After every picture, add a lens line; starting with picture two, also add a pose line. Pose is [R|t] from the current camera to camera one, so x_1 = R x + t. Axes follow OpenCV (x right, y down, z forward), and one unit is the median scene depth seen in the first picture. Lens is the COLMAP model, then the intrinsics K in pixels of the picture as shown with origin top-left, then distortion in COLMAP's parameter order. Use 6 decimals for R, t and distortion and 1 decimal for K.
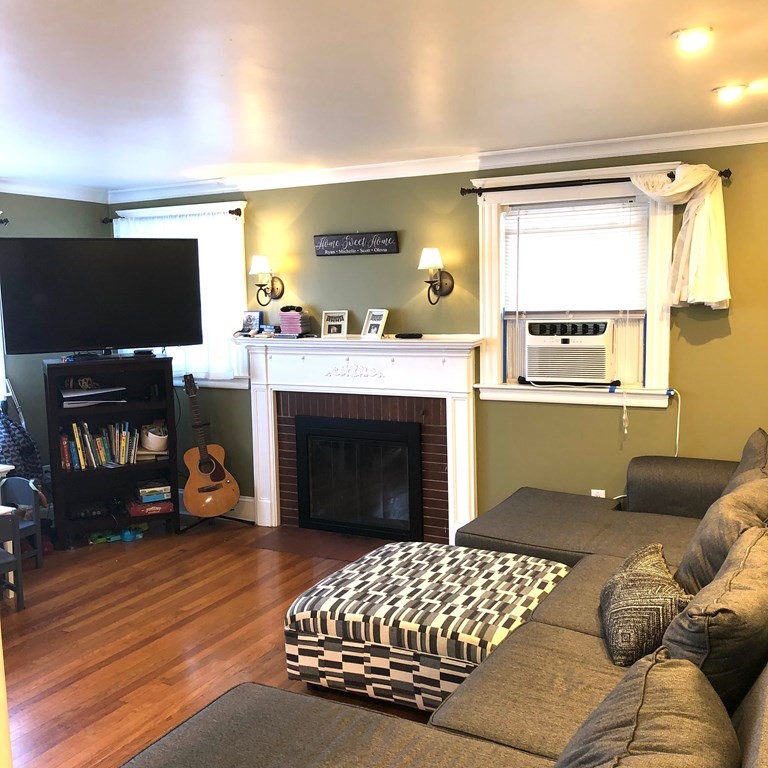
lens RADIAL K [[833.3, 0, 403.5], [0, 833.3, 400.7], [0, 0, 1]] dist [0.022719, 0.000000]
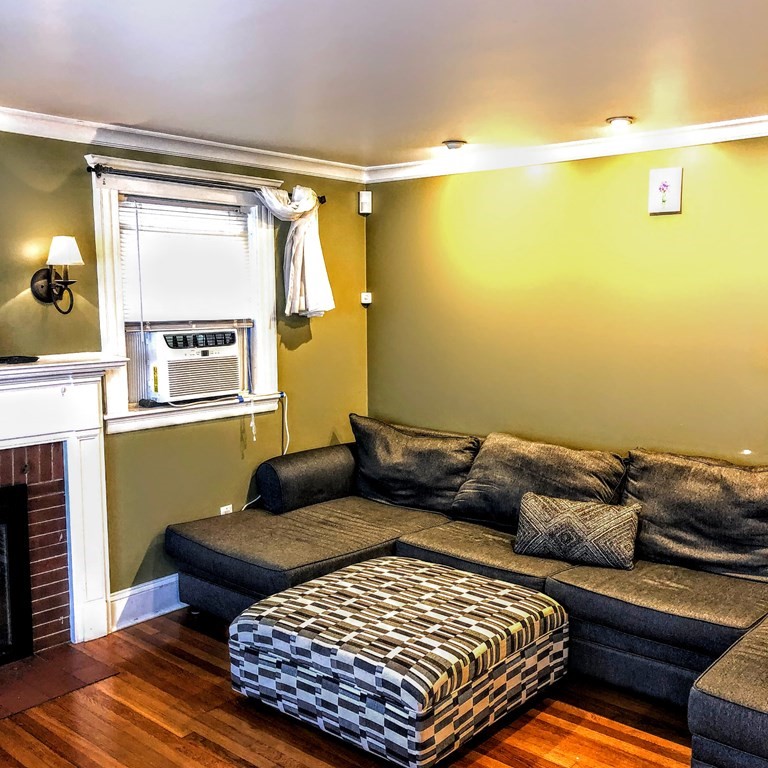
lens RADIAL K [[833.3, 0, 382.5], [0, 833.3, 388.2], [0, 0, 1]] dist [0.022719, 0.000000]
pose [[0.225153, -0.086450, 0.970481, -0.589155], [0.124401, 0.990454, 0.059368, -0.056703], [-0.966349, 0.107362, 0.233758, 0.535721]]
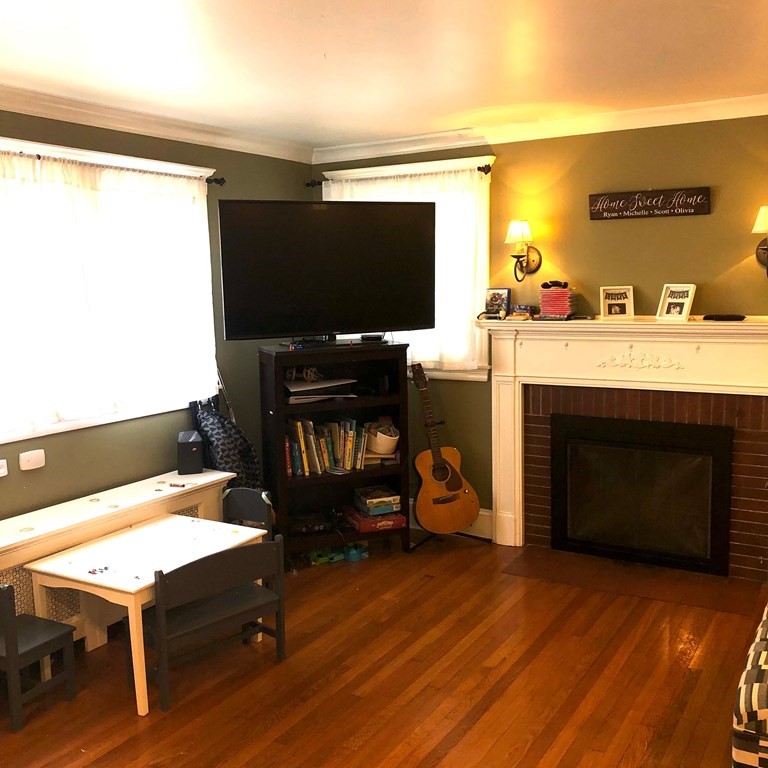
lens RADIAL K [[833.3, 0, 379.9], [0, 833.3, 385.6], [0, 0, 1]] dist [0.022719, 0.000000]
pose [[0.997371, 0.005694, -0.072236, -0.258936], [-0.005471, 0.999980, 0.003294, -0.013147], [0.072254, -0.002890, 0.997382, 0.173401]]
